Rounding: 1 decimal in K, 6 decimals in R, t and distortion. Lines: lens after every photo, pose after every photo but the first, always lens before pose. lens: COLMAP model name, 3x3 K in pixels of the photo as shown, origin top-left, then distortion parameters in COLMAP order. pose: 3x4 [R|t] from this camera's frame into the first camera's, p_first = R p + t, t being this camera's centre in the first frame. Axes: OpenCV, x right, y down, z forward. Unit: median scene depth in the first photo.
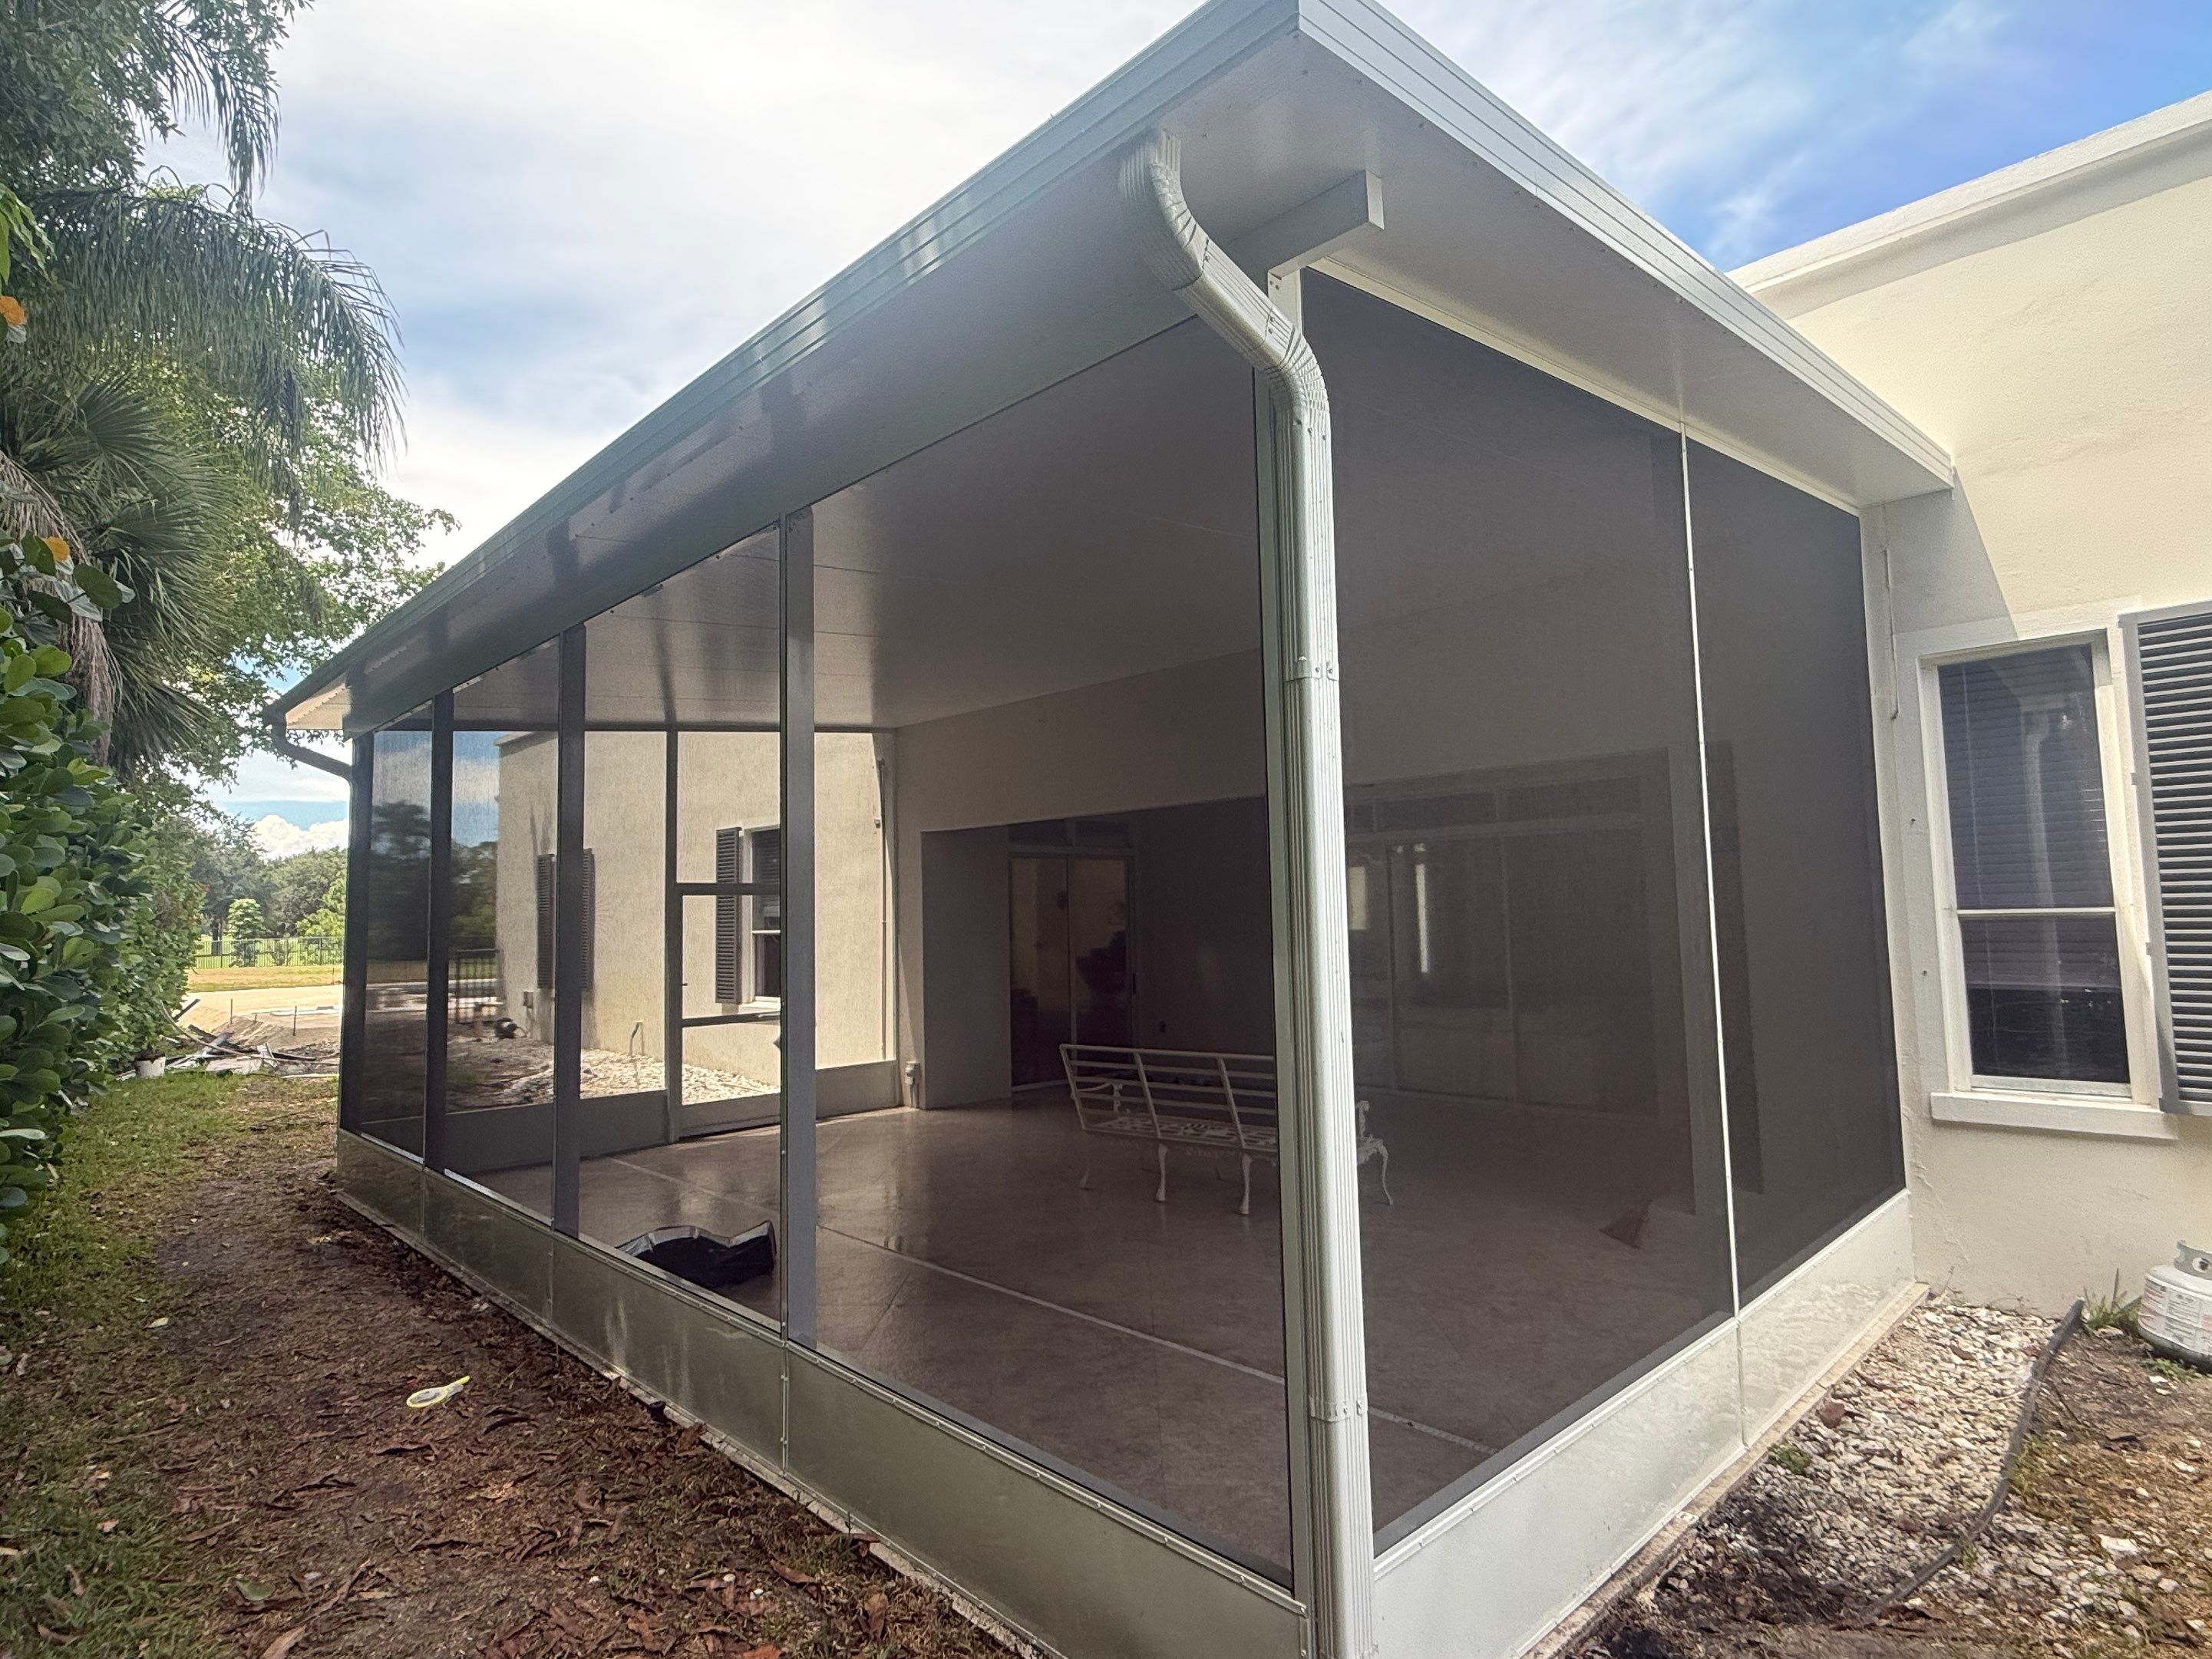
lens RADIAL K [[1232.3, 0, 1104.4], [0, 1232.3, 829.4], [0, 0, 1]] dist [-0.001458, 0.001256]
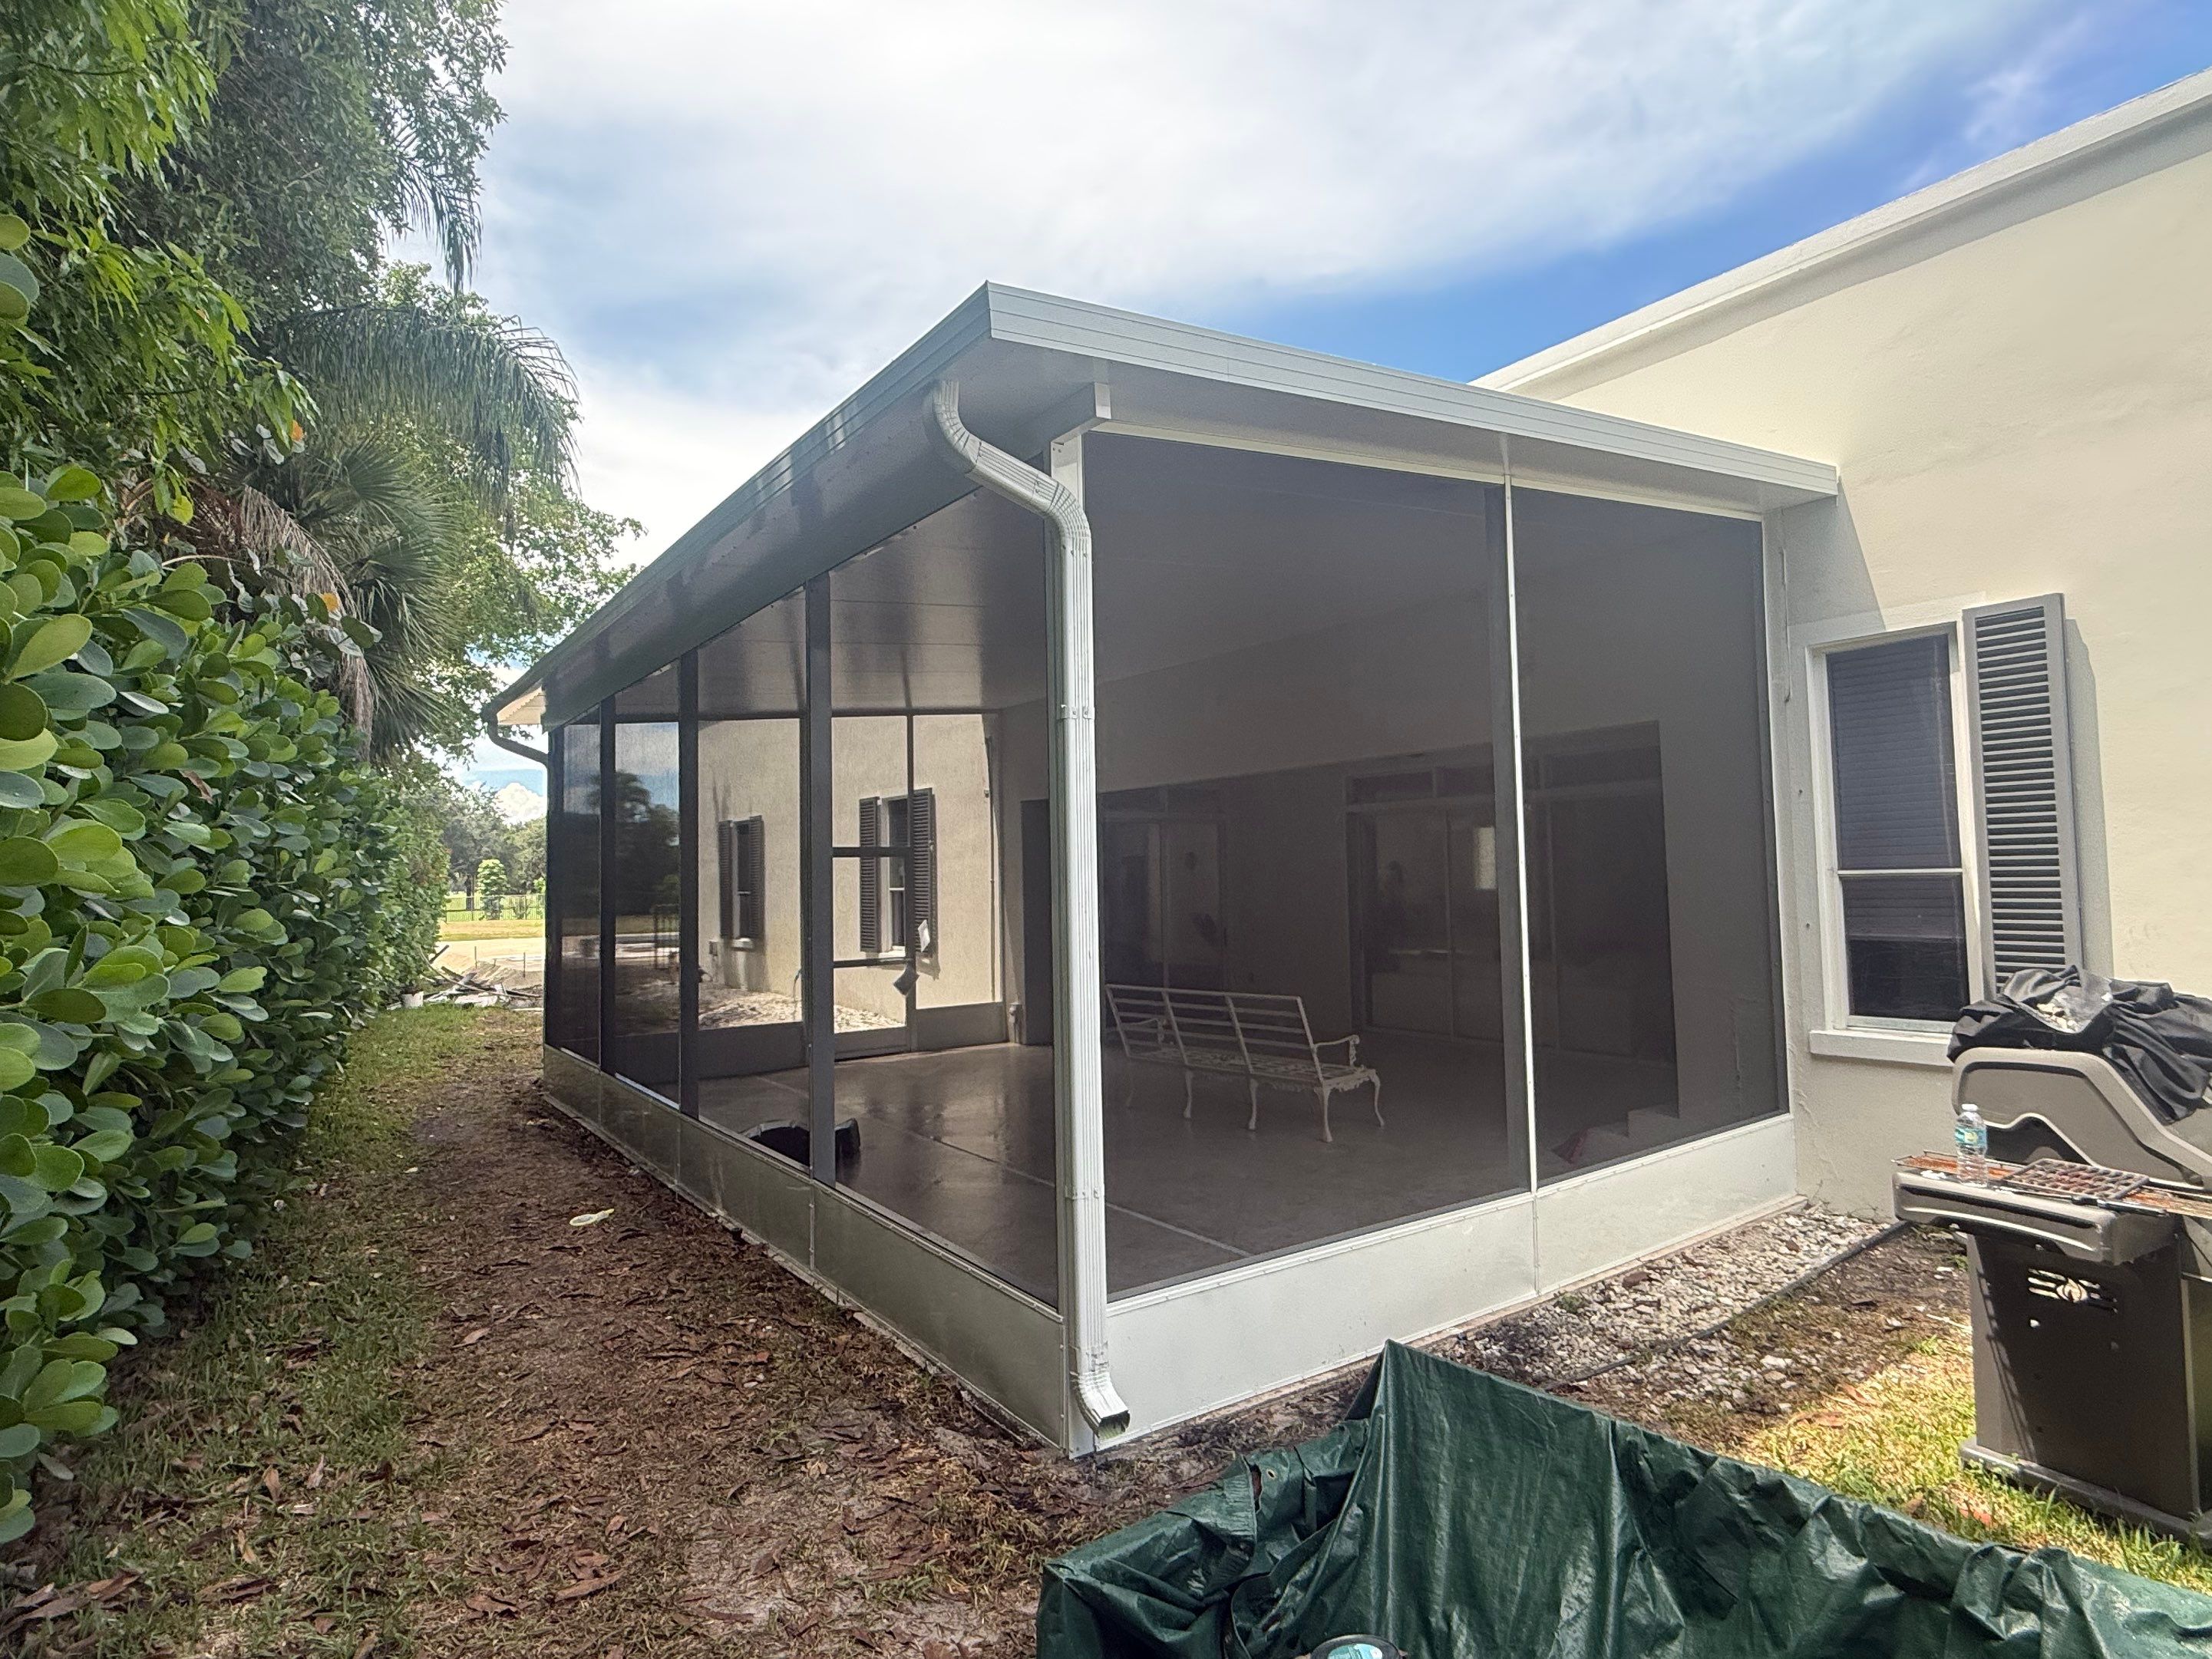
lens RADIAL K [[1232.3, 0, 1101.1], [0, 1232.3, 827.0], [0, 0, 1]] dist [-0.001458, 0.001256]
pose [[0.988598, -0.005353, -0.150484, 0.188001], [0.010018, 0.999492, 0.030261, -0.015390], [0.150245, -0.031424, 0.988149, -0.214864]]
